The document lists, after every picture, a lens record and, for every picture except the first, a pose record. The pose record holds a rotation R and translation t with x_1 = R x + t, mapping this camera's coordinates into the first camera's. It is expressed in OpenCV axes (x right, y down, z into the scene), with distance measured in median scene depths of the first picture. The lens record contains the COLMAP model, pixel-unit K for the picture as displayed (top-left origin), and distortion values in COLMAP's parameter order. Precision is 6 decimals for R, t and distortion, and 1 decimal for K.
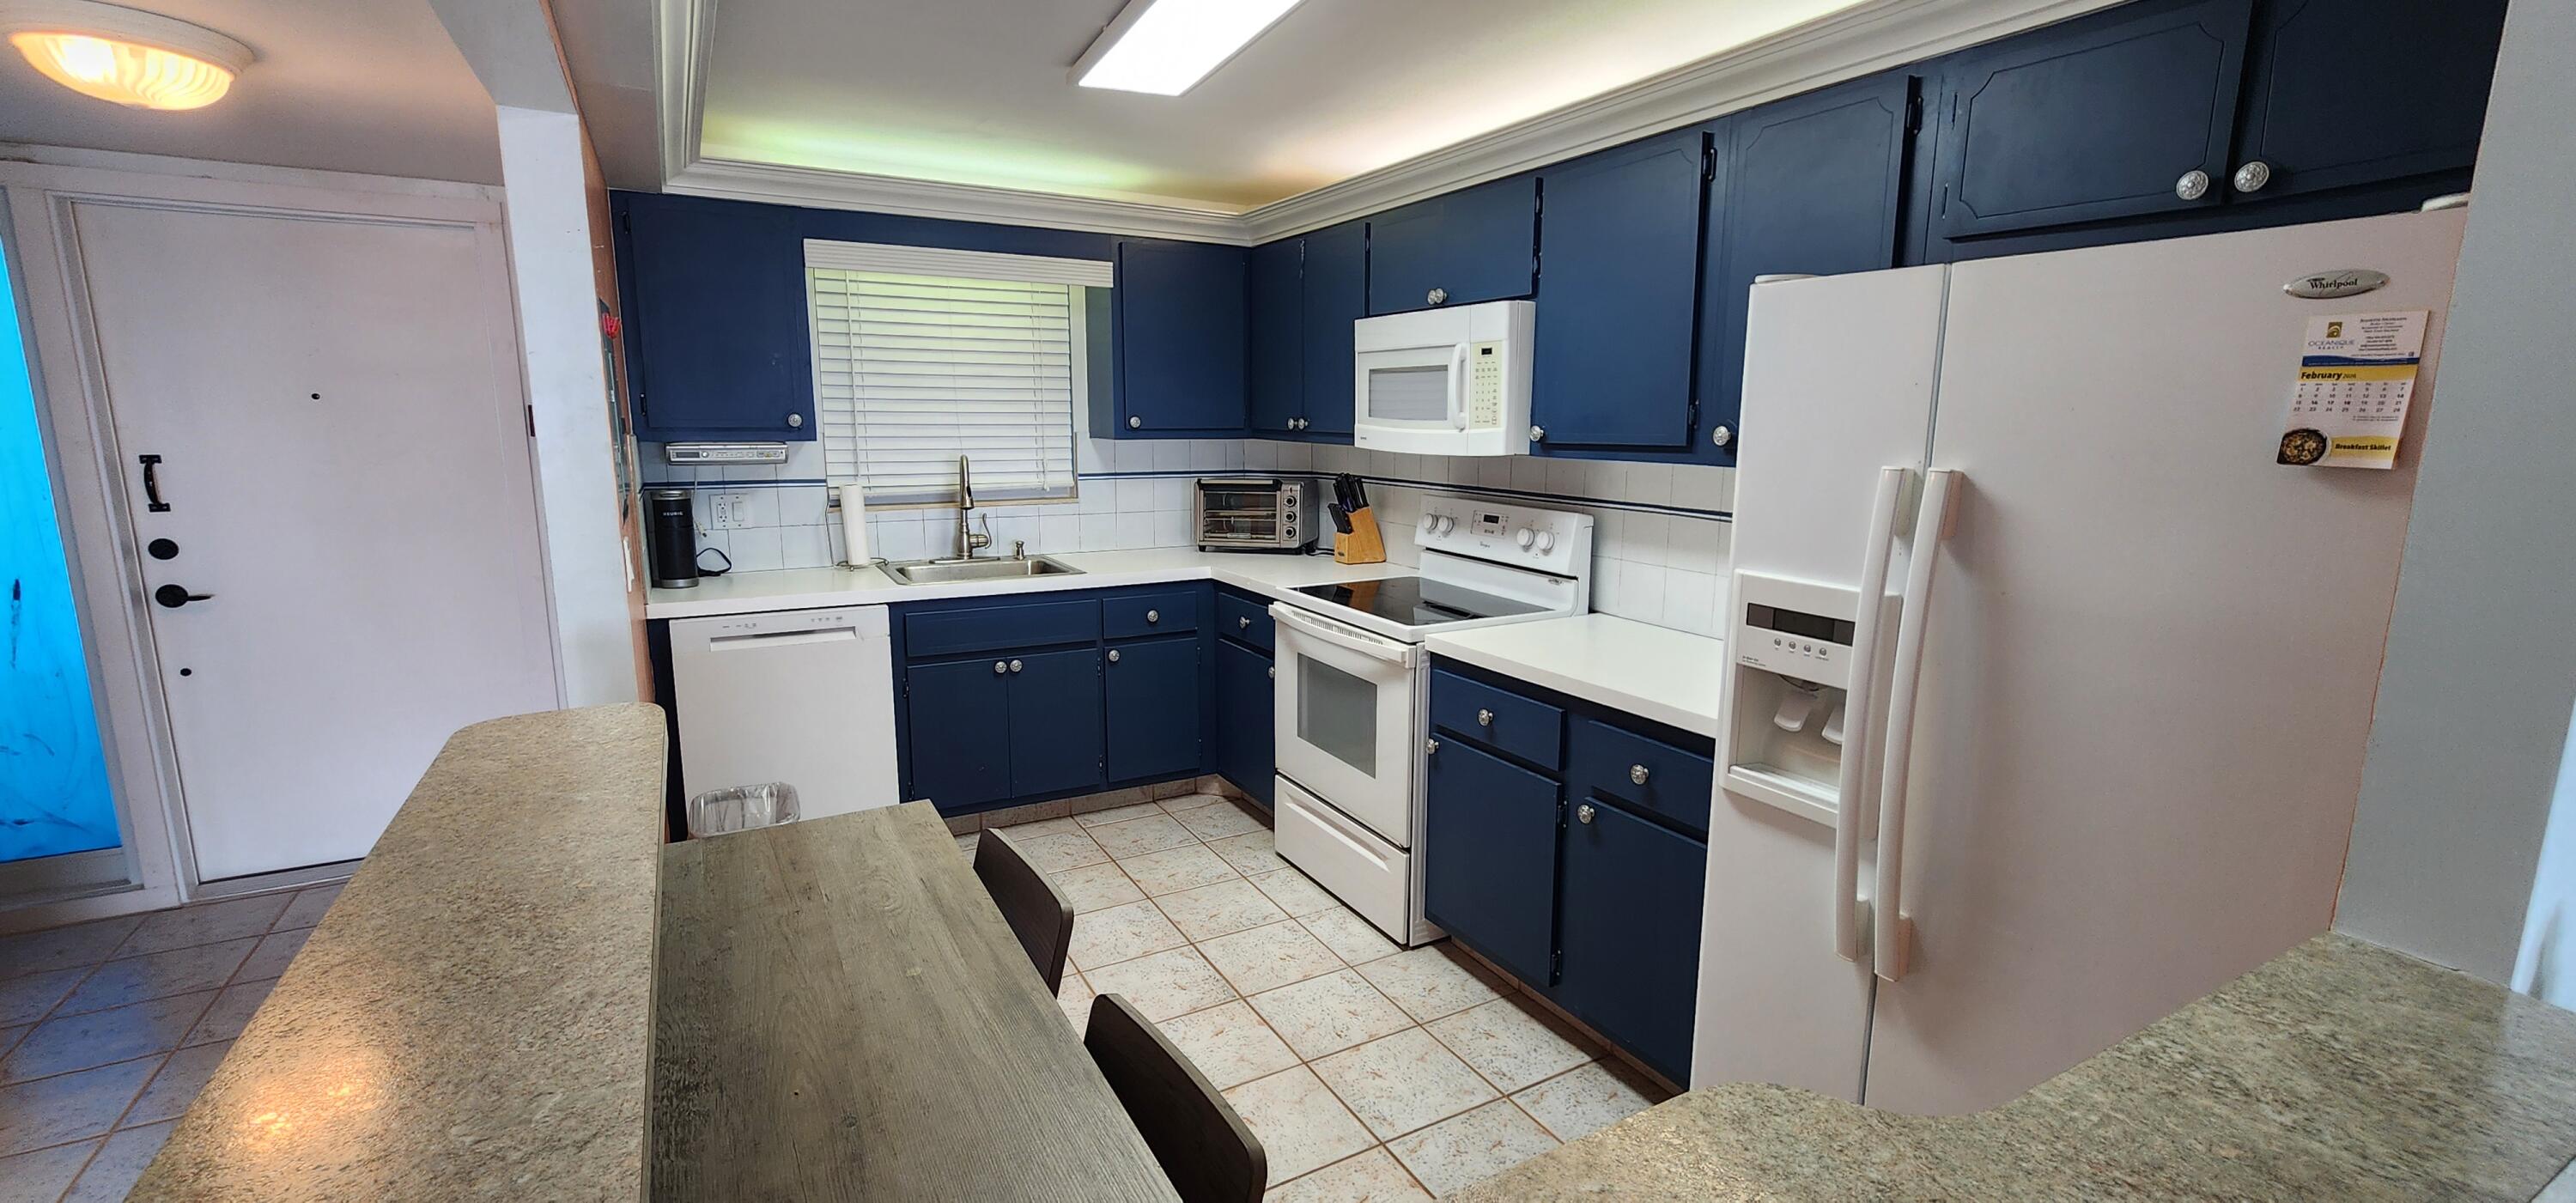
lens RADIAL K [[1079.2, 0, 1303.4], [0, 1079.2, 600.0], [0, 0, 1]] dist [0.000118, -0.000322]
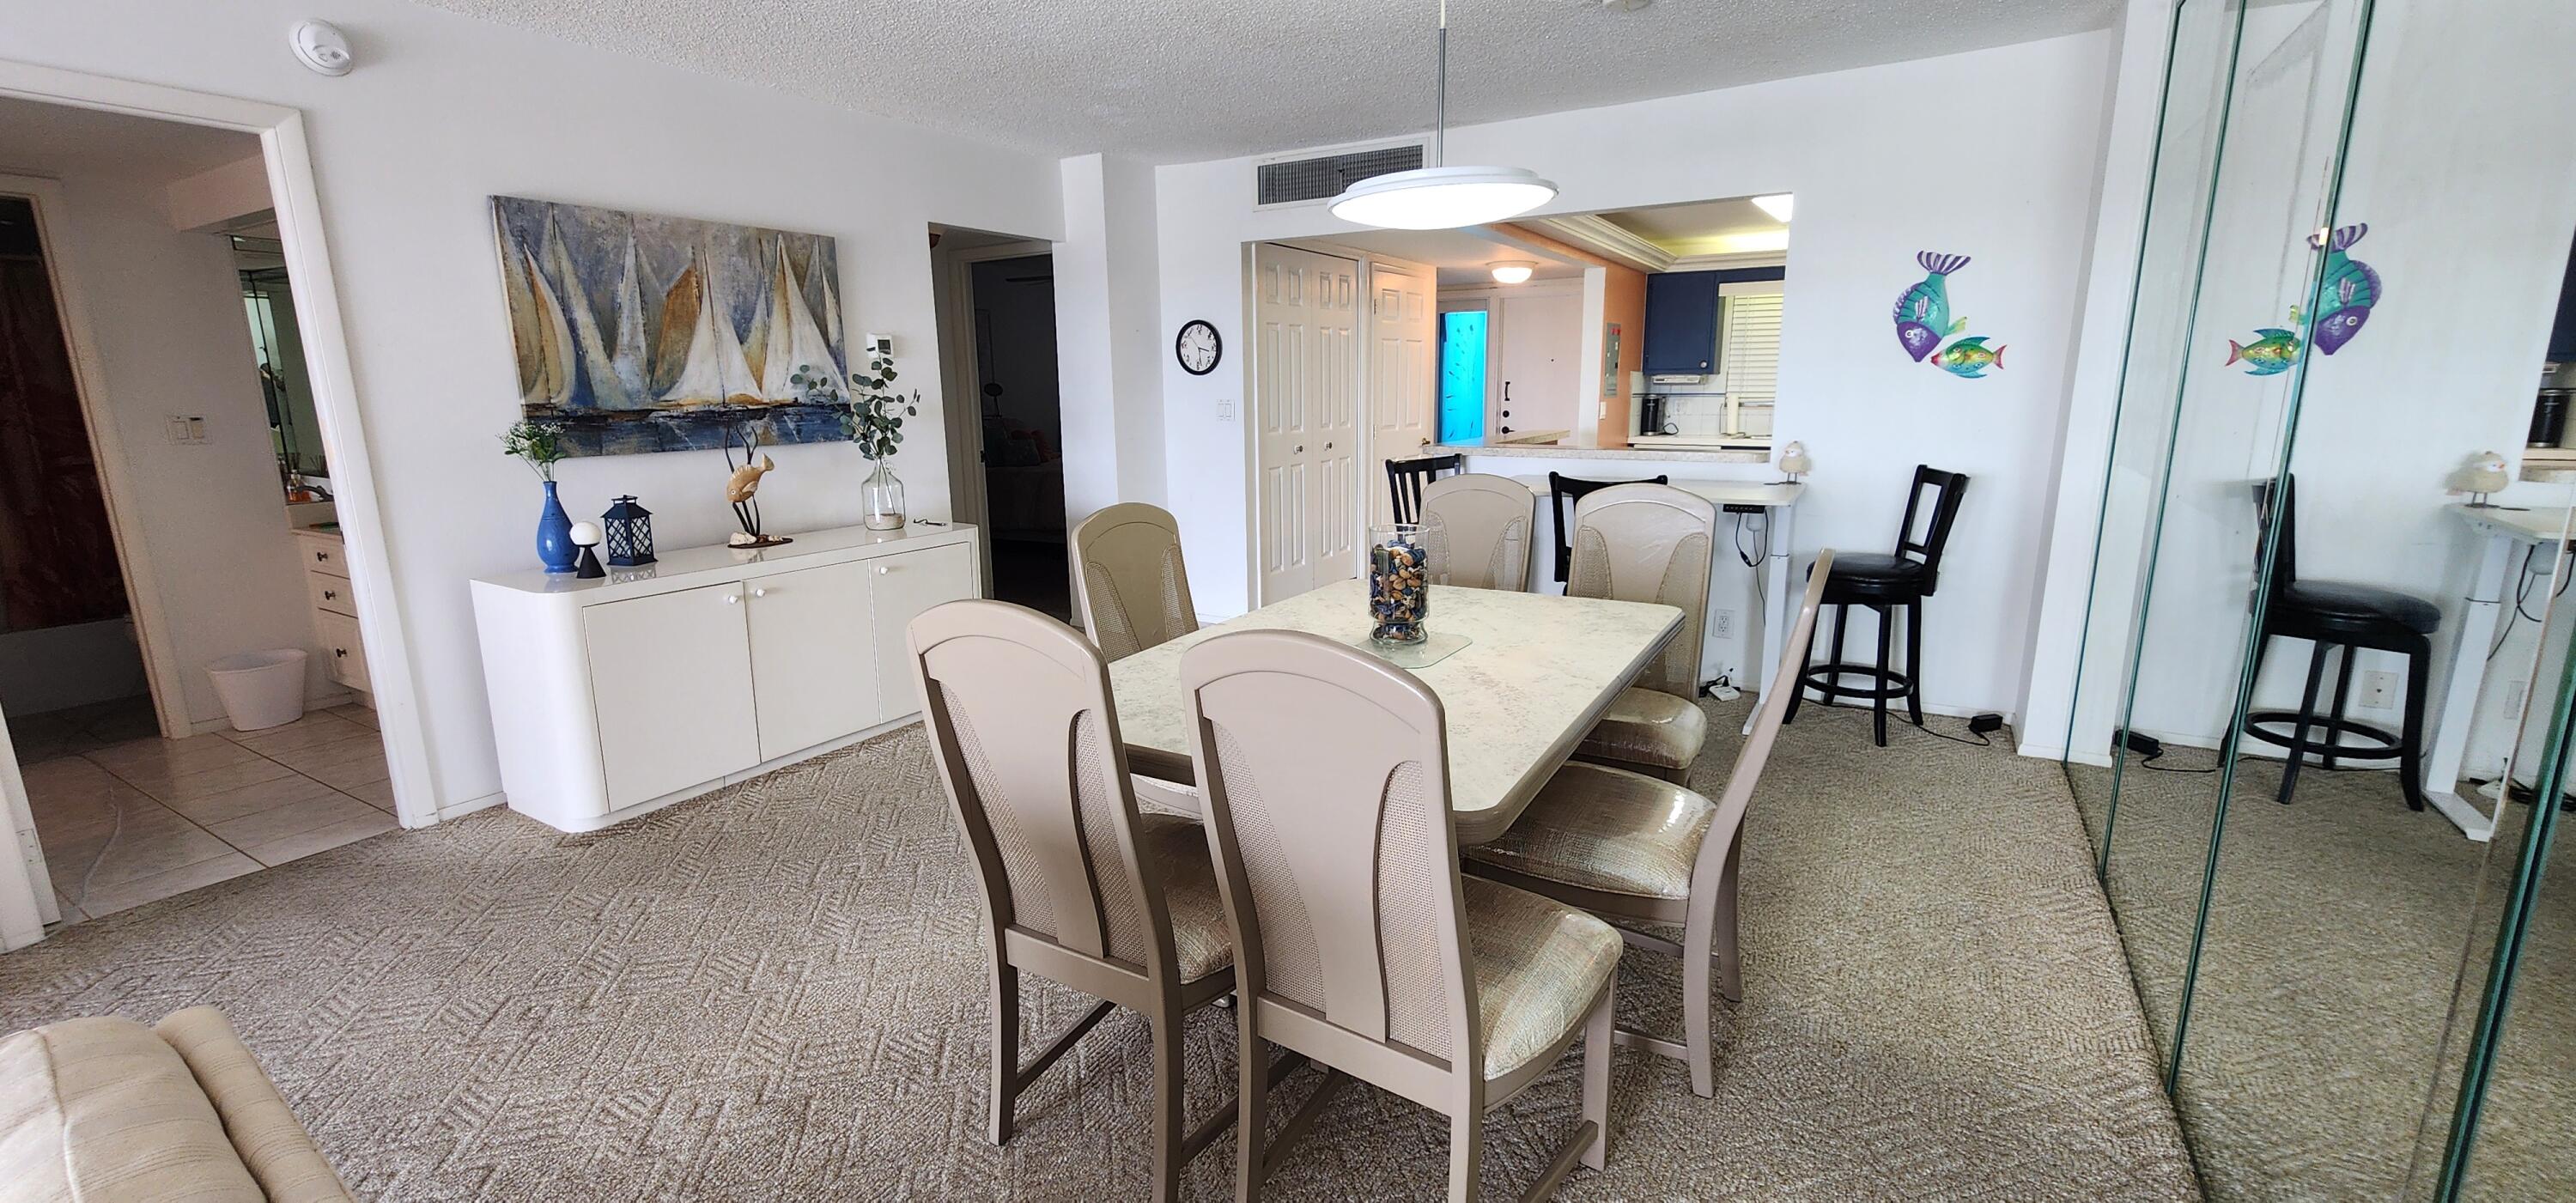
lens RADIAL K [[1079.2, 0, 1303.4], [0, 1079.2, 600.0], [0, 0, 1]] dist [0.000118, -0.000322]
pose [[0.520243, 0.155558, -0.839732, 1.091878], [-0.134384, 0.985933, 0.099386, 0.213447], [0.843379, 0.061142, 0.533829, -0.913930]]
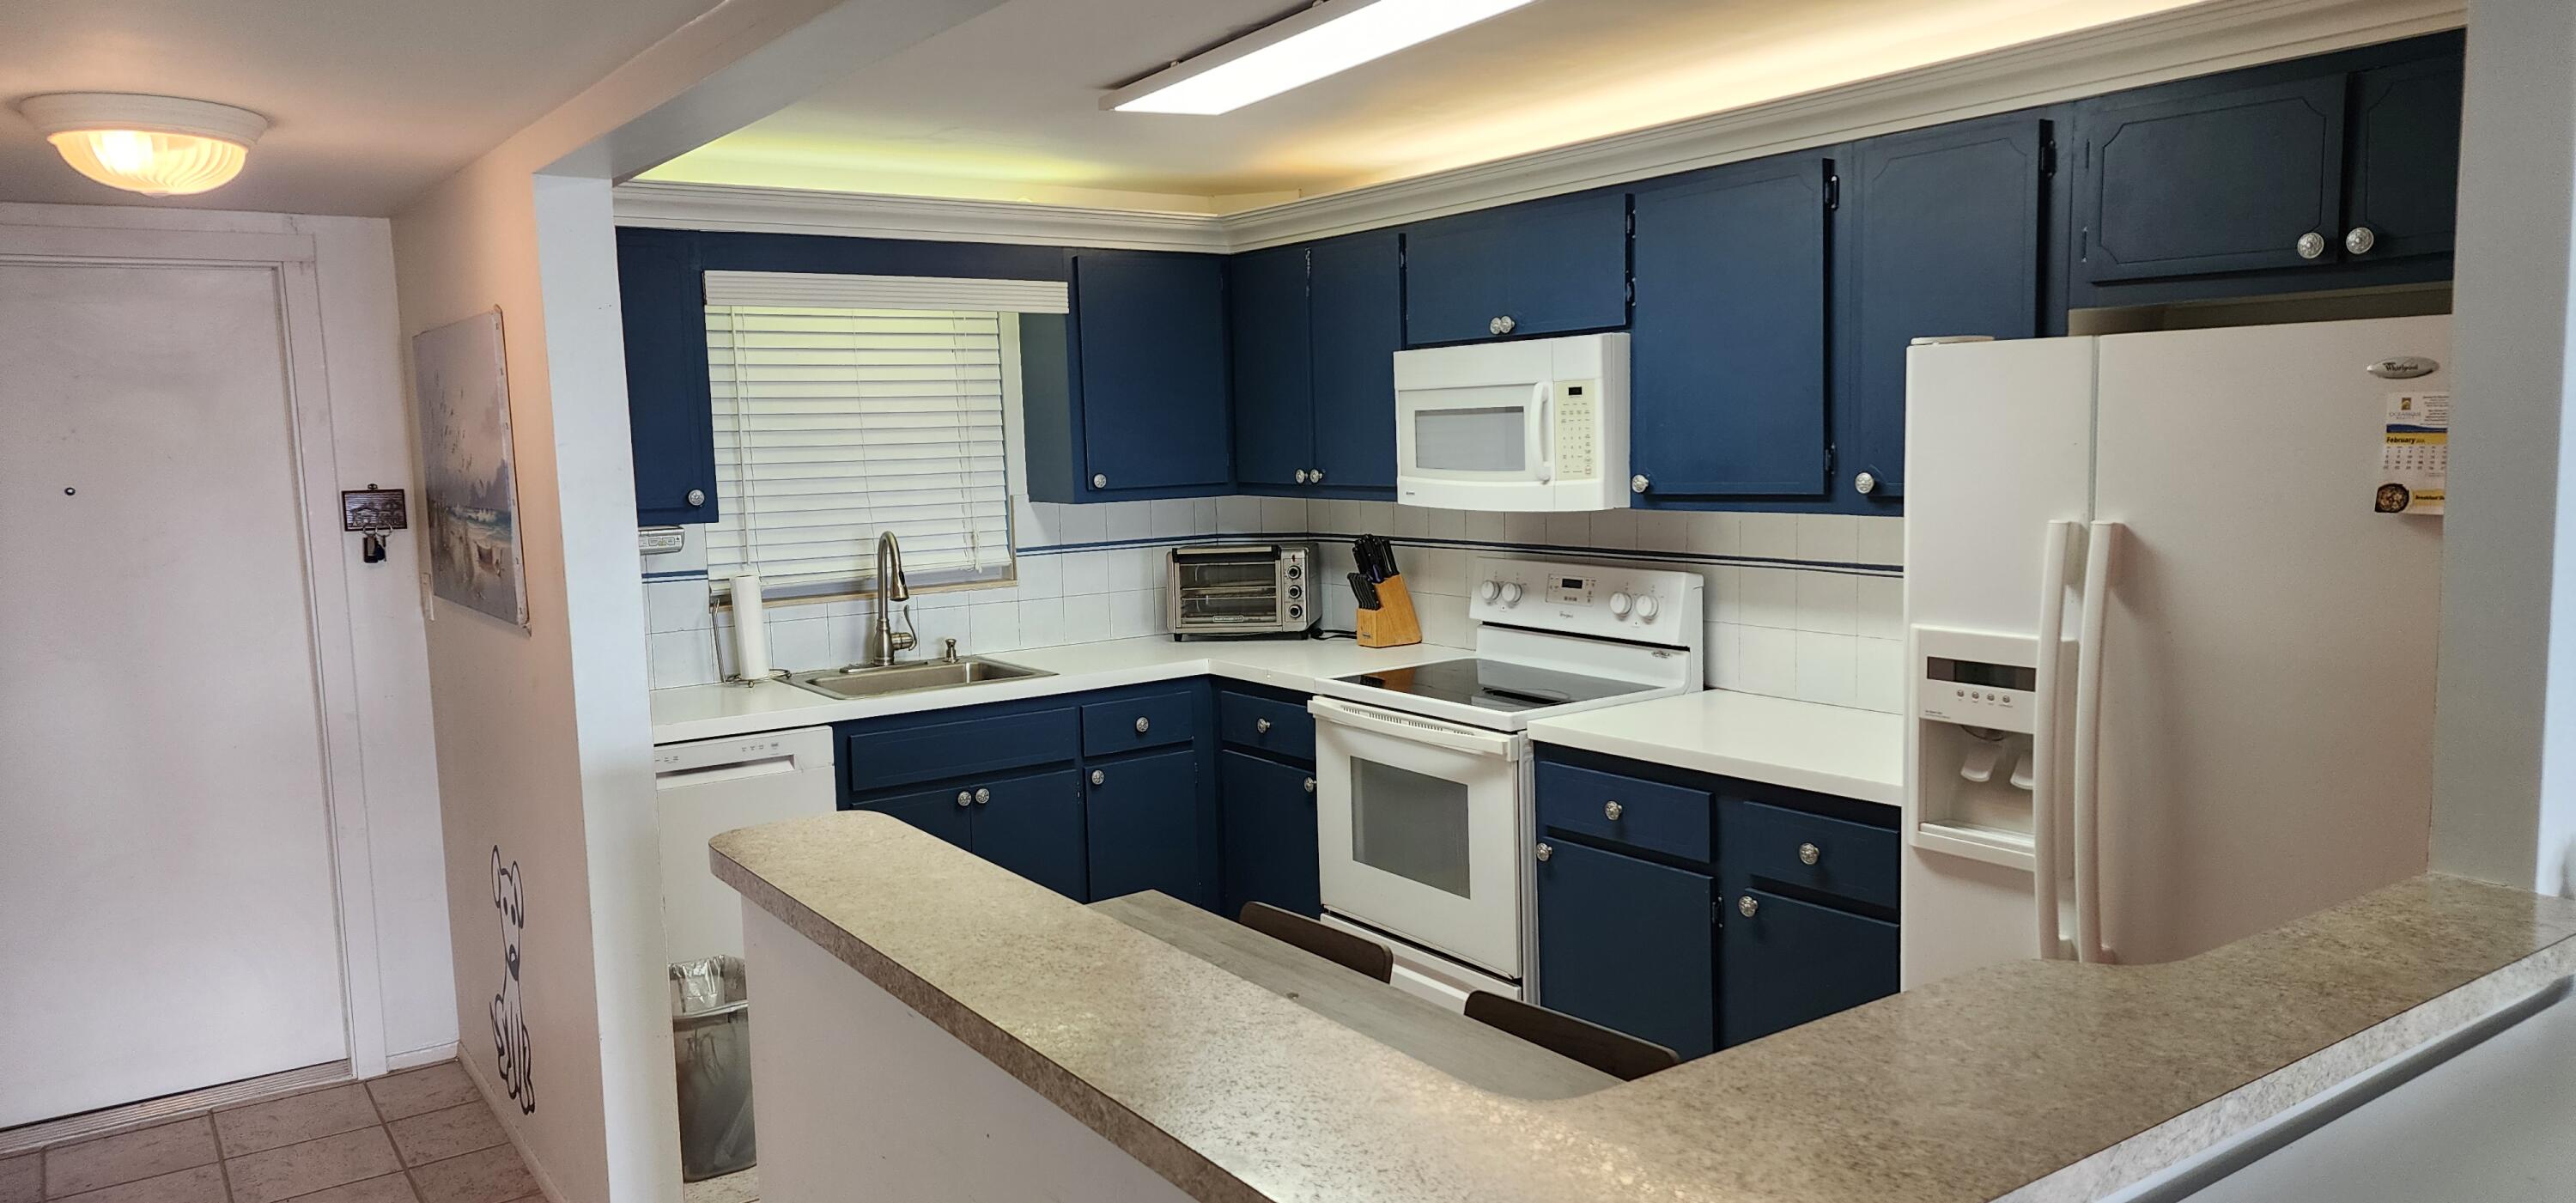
lens RADIAL K [[1705.9, 0, 1259.6], [0, 1705.9, 608.0], [0, 0, 1]] dist [0.103657, -0.118428]
pose [[0.995490, -0.045610, 0.083187, -0.173020], [0.050881, 0.996755, -0.062380, 0.013208], [-0.080072, 0.066331, 0.994580, -0.283738]]
